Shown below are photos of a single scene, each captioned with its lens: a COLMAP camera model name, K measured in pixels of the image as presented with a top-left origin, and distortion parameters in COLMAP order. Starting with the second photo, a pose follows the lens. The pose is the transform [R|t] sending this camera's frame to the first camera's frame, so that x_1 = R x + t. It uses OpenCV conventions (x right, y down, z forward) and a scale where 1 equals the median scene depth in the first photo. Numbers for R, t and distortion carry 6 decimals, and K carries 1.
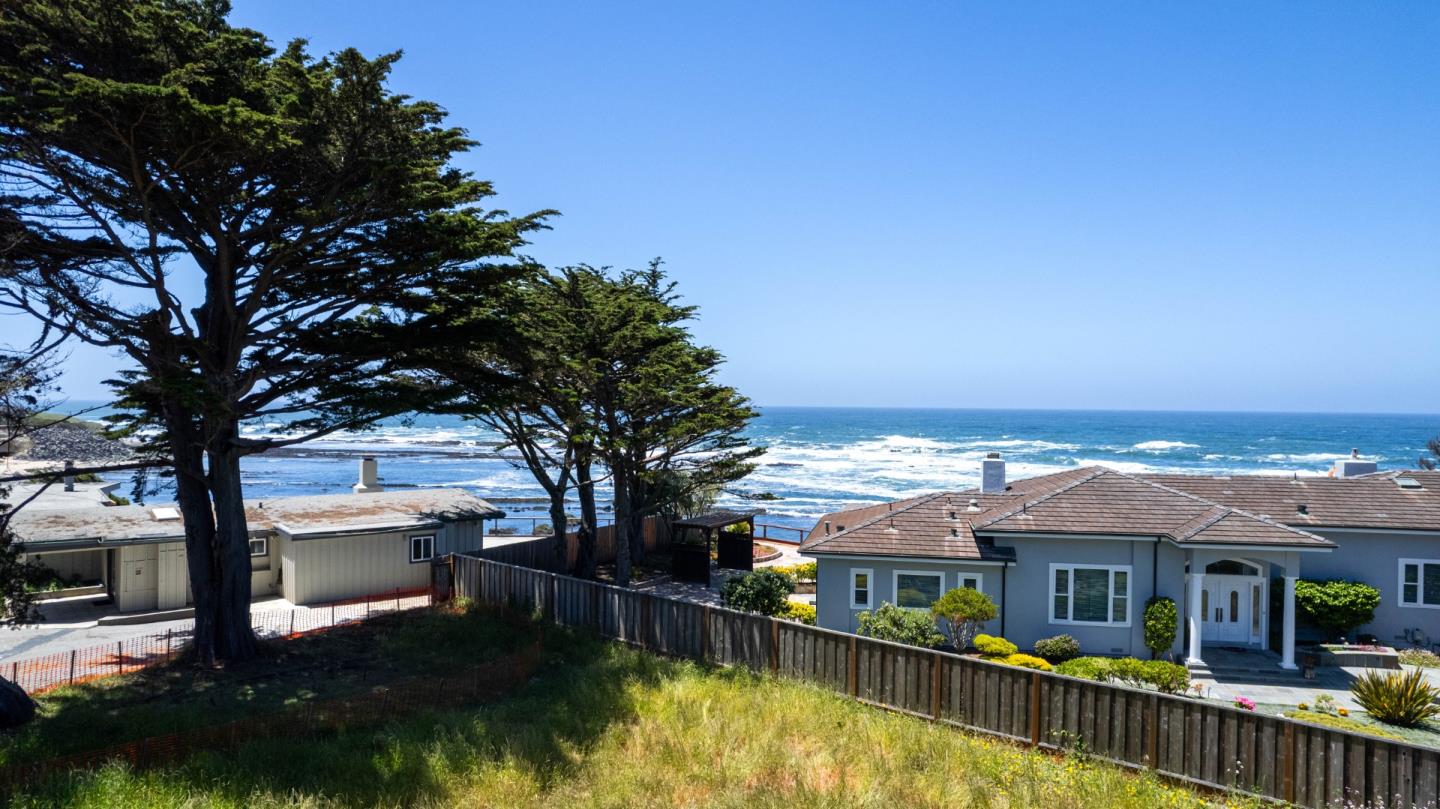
lens RADIAL K [[931.0, 0, 720.0], [0, 931.0, 404.5], [0, 0, 1]] dist [-0.076188, 0.072028]
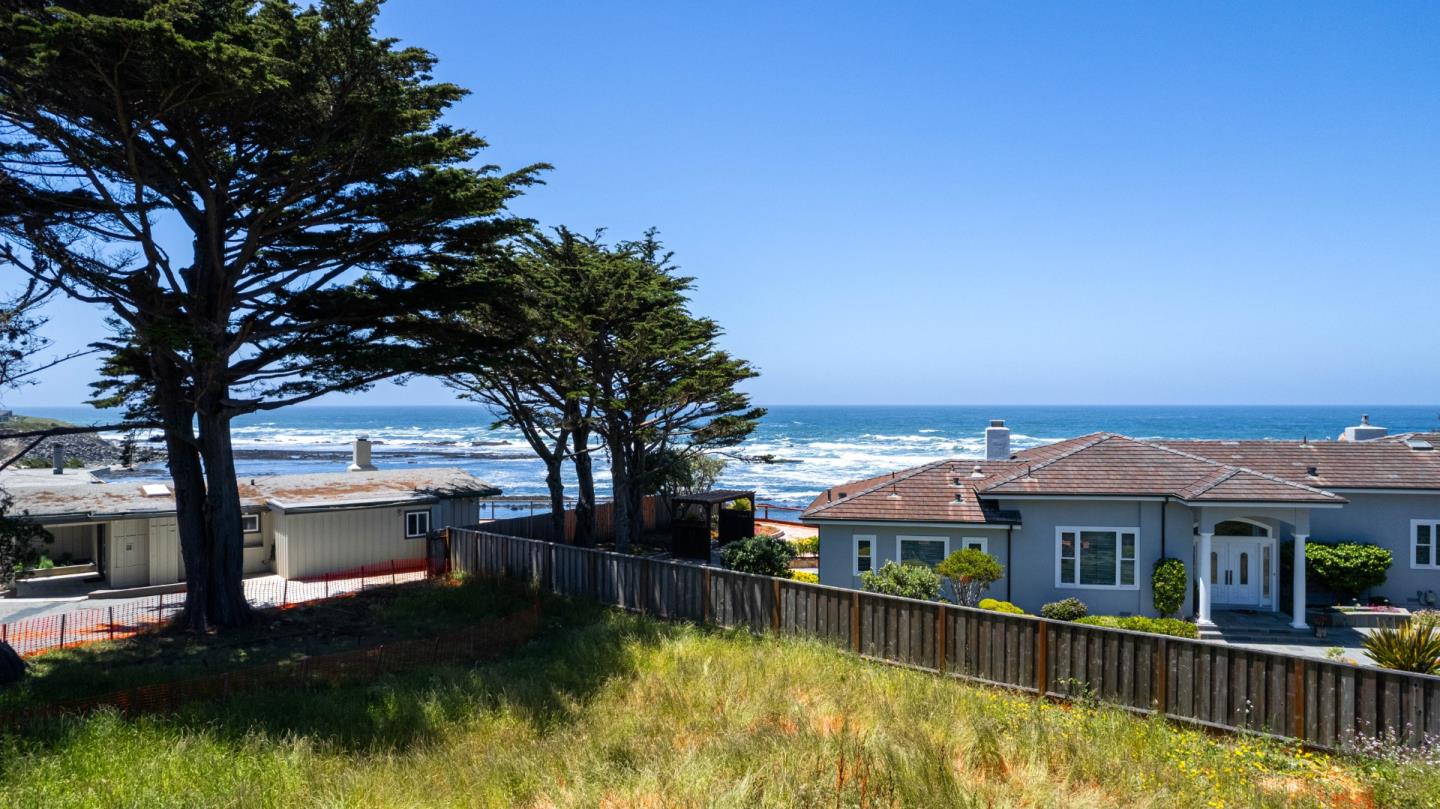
lens RADIAL K [[947.3, 0, 720.0], [0, 947.3, 404.5], [0, 0, 1]] dist [-0.076188, 0.071645]
pose [[0.999934, -0.011471, -0.000481, 0.002141], [0.011471, 0.999934, 0.000414, 0.045147], [0.000476, -0.000420, 1.000000, -0.000533]]
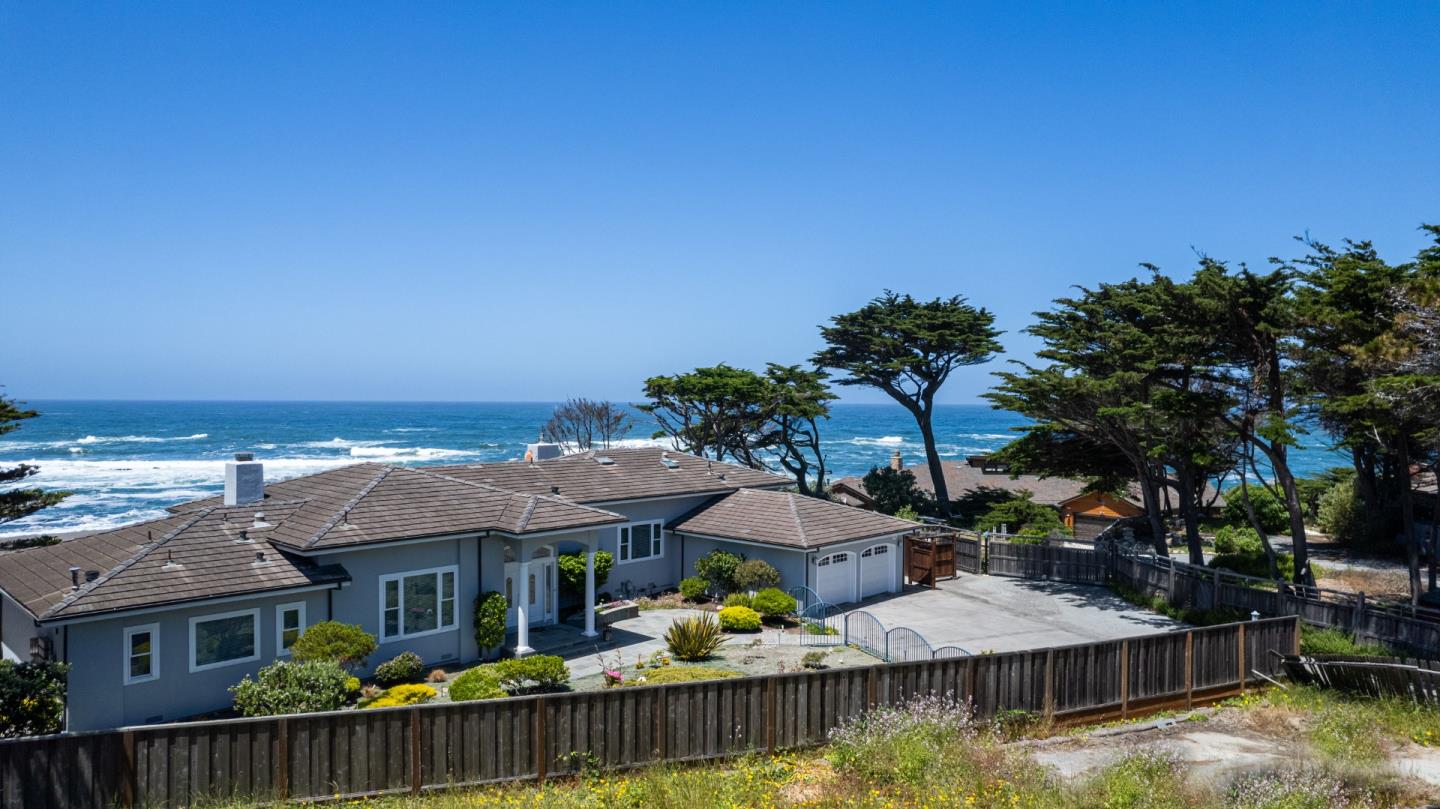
lens RADIAL K [[931.0, 0, 720.0], [0, 931.0, 404.5], [0, 0, 1]] dist [-0.076188, 0.072028]
pose [[0.536798, -0.012566, 0.843617, -0.249446], [0.003589, 0.999914, 0.012611, -0.002133], [-0.843703, -0.003742, 0.536797, 0.300234]]
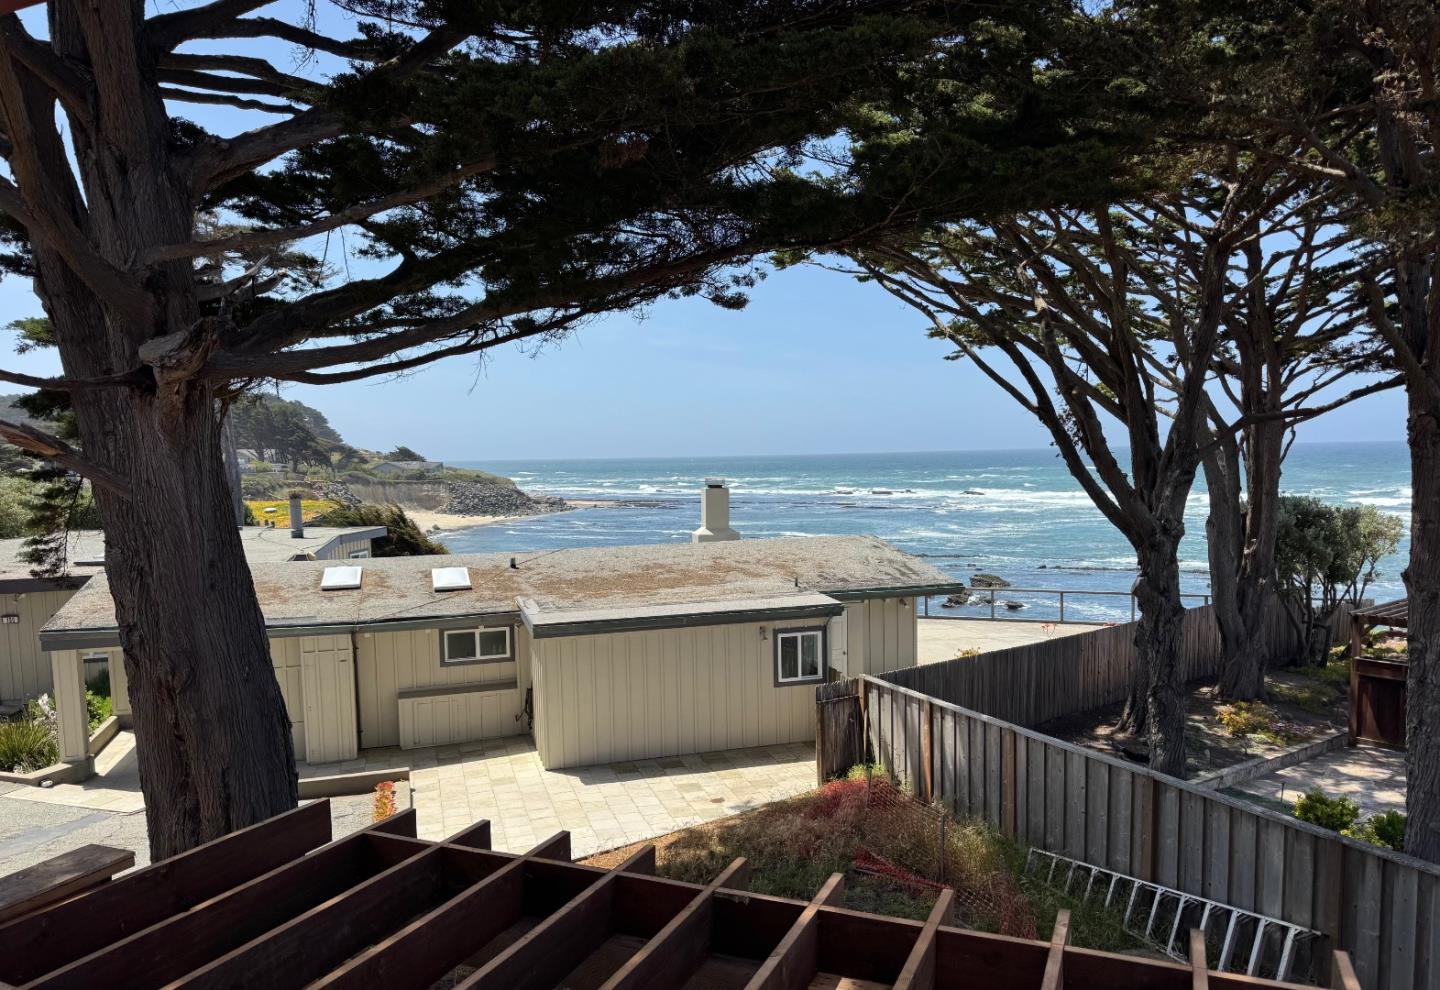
lens RADIAL K [[1006.5, 0, 720.0], [0, 1006.5, 495.0], [0, 0, 1]] dist [0.000858, 0.000098]
pose [[0.921432, -0.008592, -0.388444, -0.217857], [0.024512, 0.999049, 0.036047, 0.072353], [0.387765, -0.042736, 0.920767, 0.704285]]
